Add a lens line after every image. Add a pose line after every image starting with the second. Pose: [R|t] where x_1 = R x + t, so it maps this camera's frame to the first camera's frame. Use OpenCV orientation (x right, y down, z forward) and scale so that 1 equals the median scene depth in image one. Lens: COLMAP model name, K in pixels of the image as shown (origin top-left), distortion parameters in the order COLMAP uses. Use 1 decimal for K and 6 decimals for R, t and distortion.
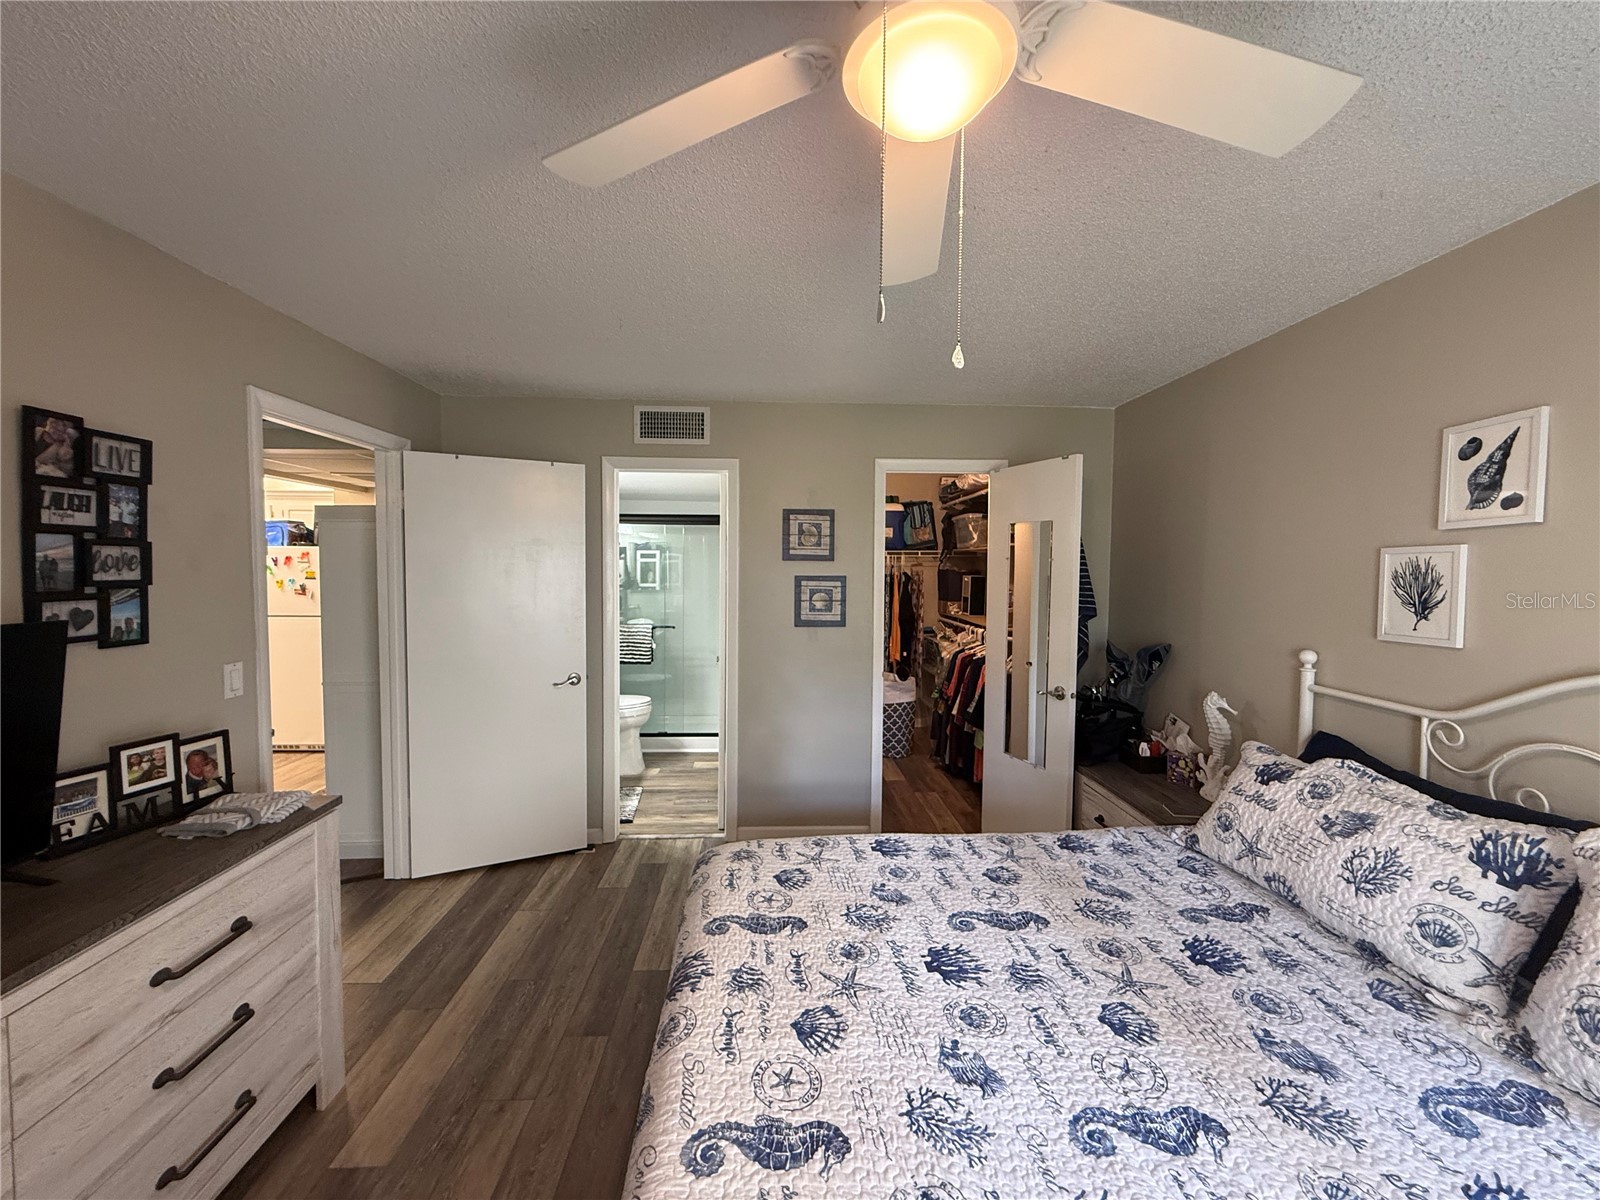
lens RADIAL K [[639.2, 0, 798.3], [0, 639.2, 597.2], [0, 0, 1]] dist [-0.001336, 0.000626]
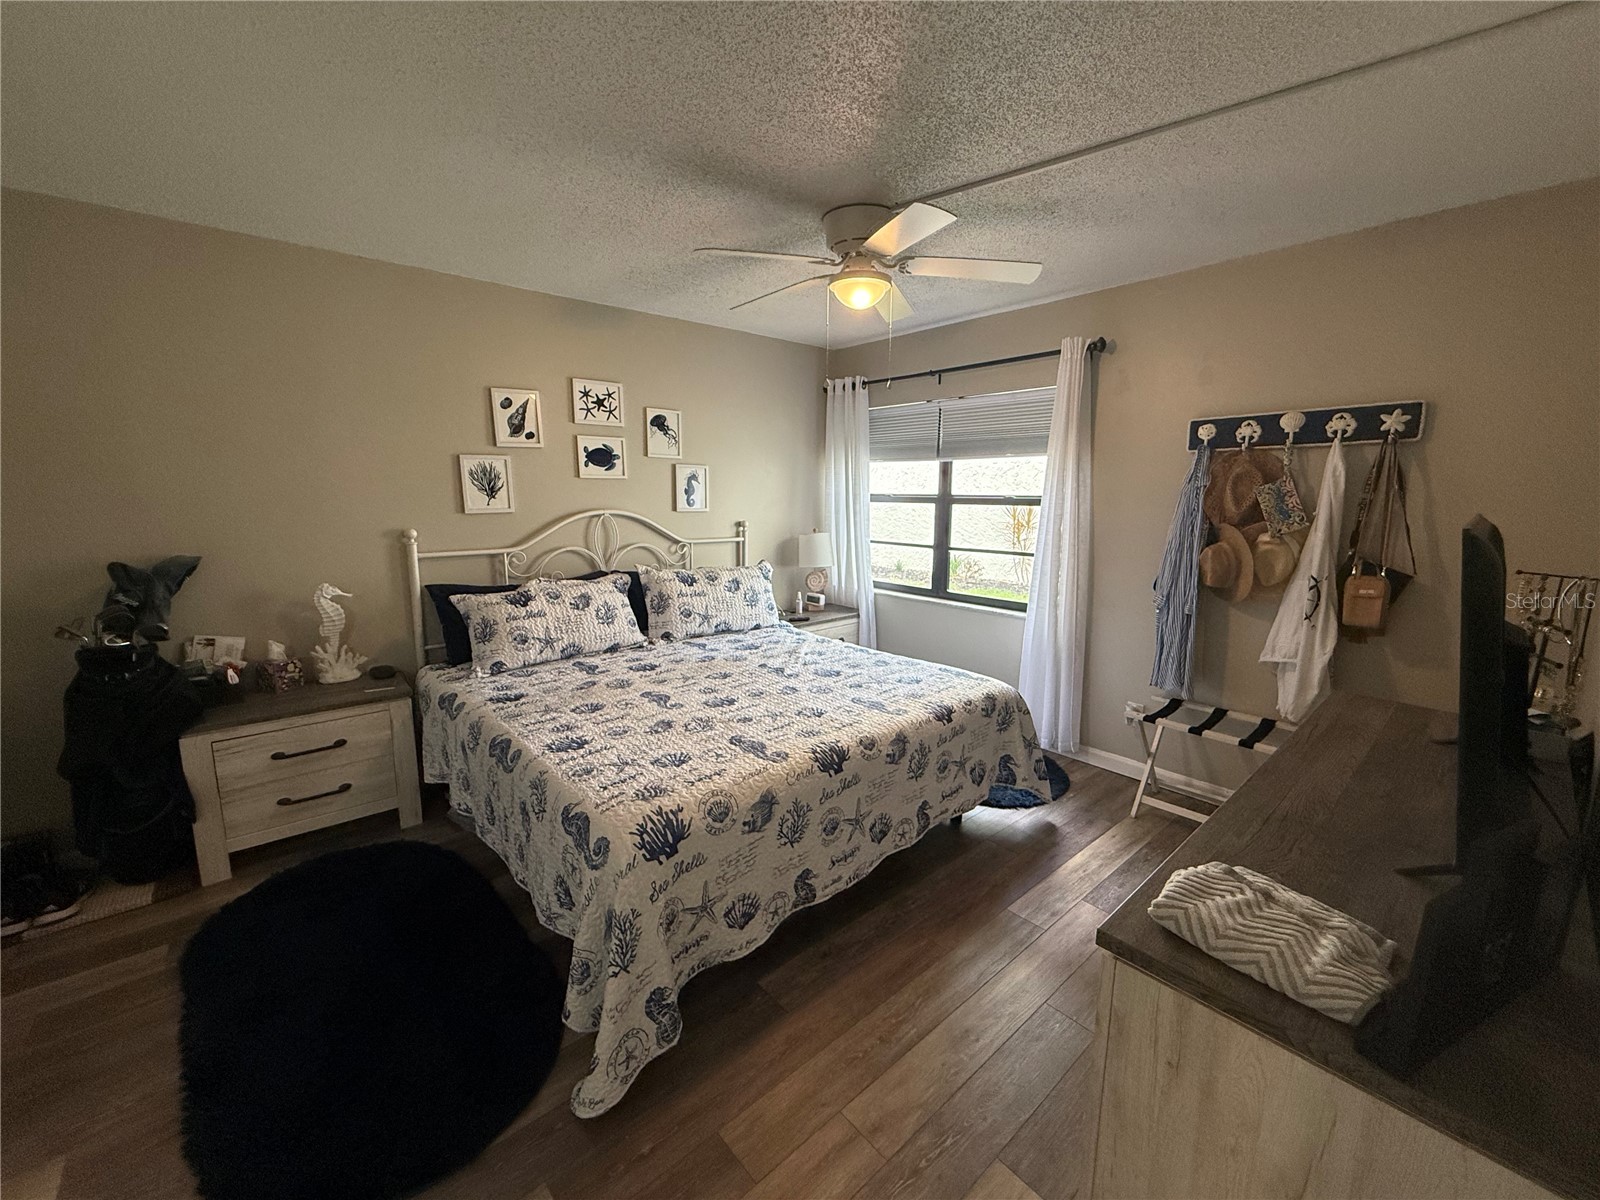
lens RADIAL K [[641.5, 0, 799.9], [0, 641.5, 586.8], [0, 0, 1]] dist [-0.000829, -0.000212]
pose [[-0.620942, -0.132731, 0.772537, -0.986833], [0.025935, 0.981541, 0.189486, -0.040741], [-0.783427, 0.137695, -0.606038, 1.538940]]
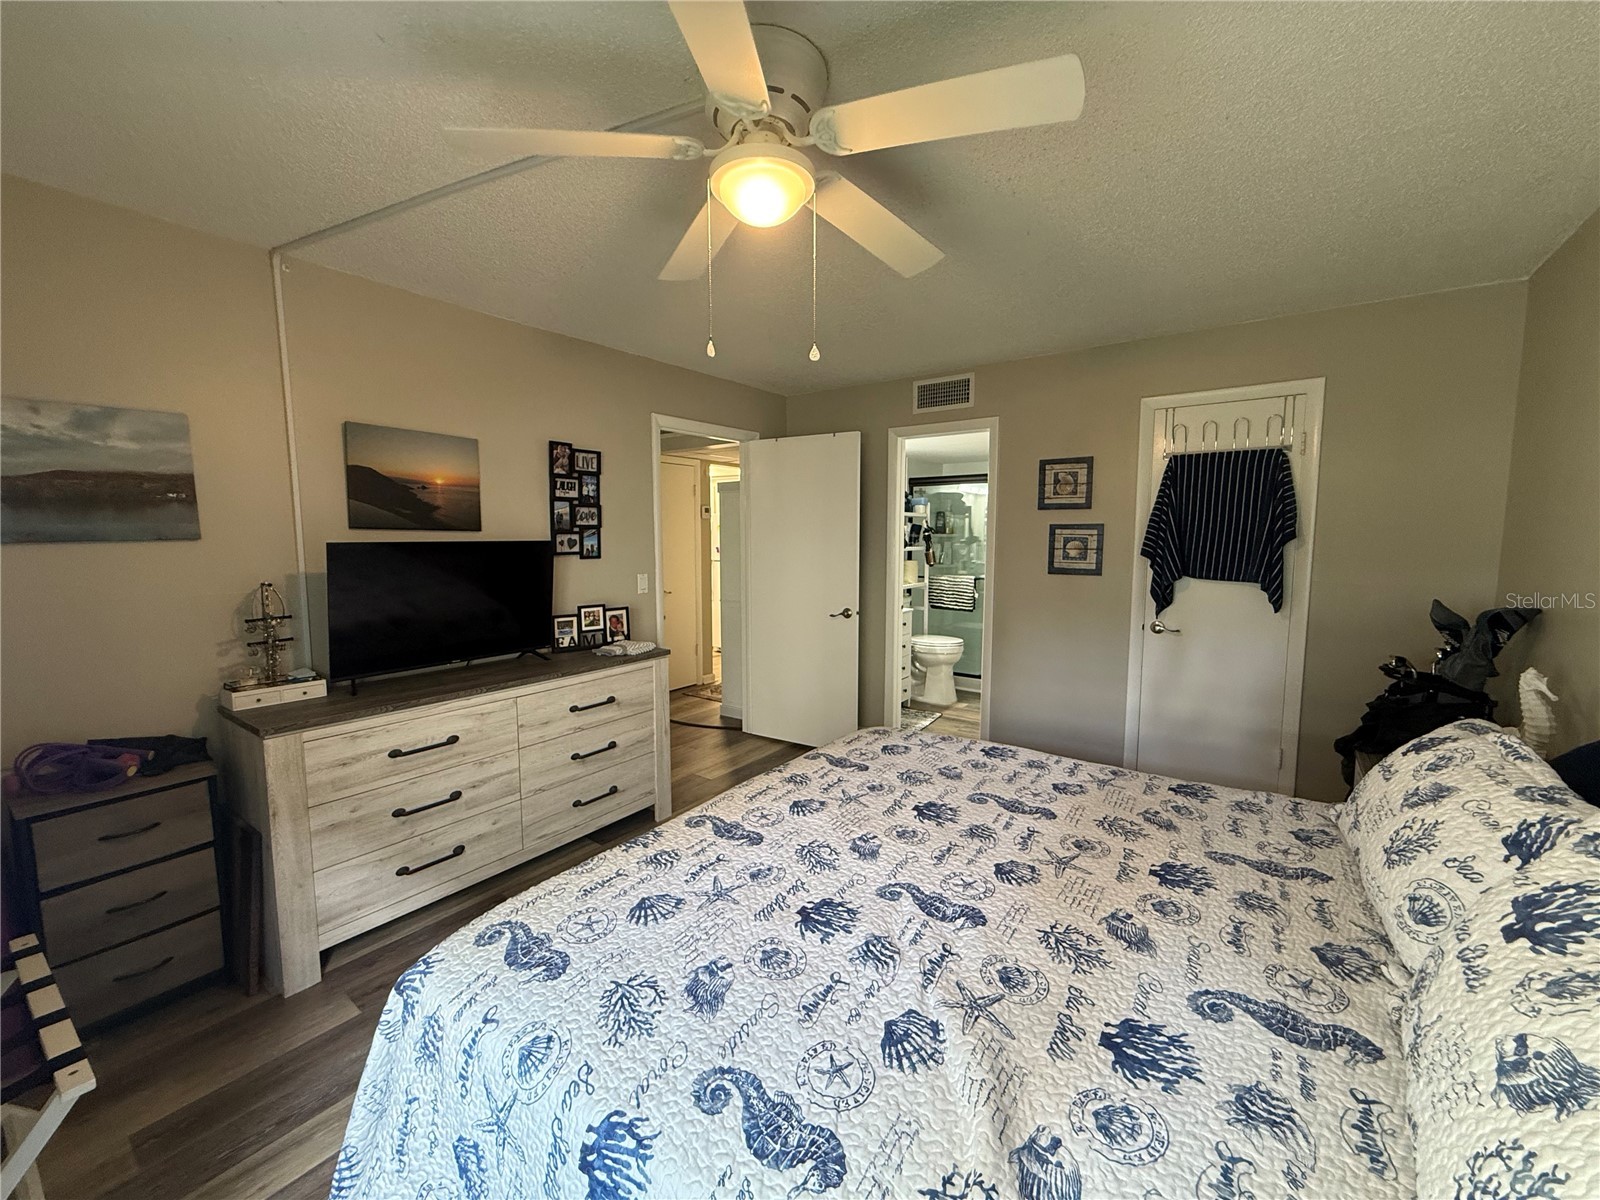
lens RADIAL K [[639.2, 0, 798.3], [0, 639.2, 597.2], [0, 0, 1]] dist [-0.001336, 0.000626]
pose [[0.777256, 0.054300, -0.626836, 0.677372], [-0.021913, 0.998001, 0.059281, 0.064098], [0.628802, -0.032341, 0.776892, -0.126389]]
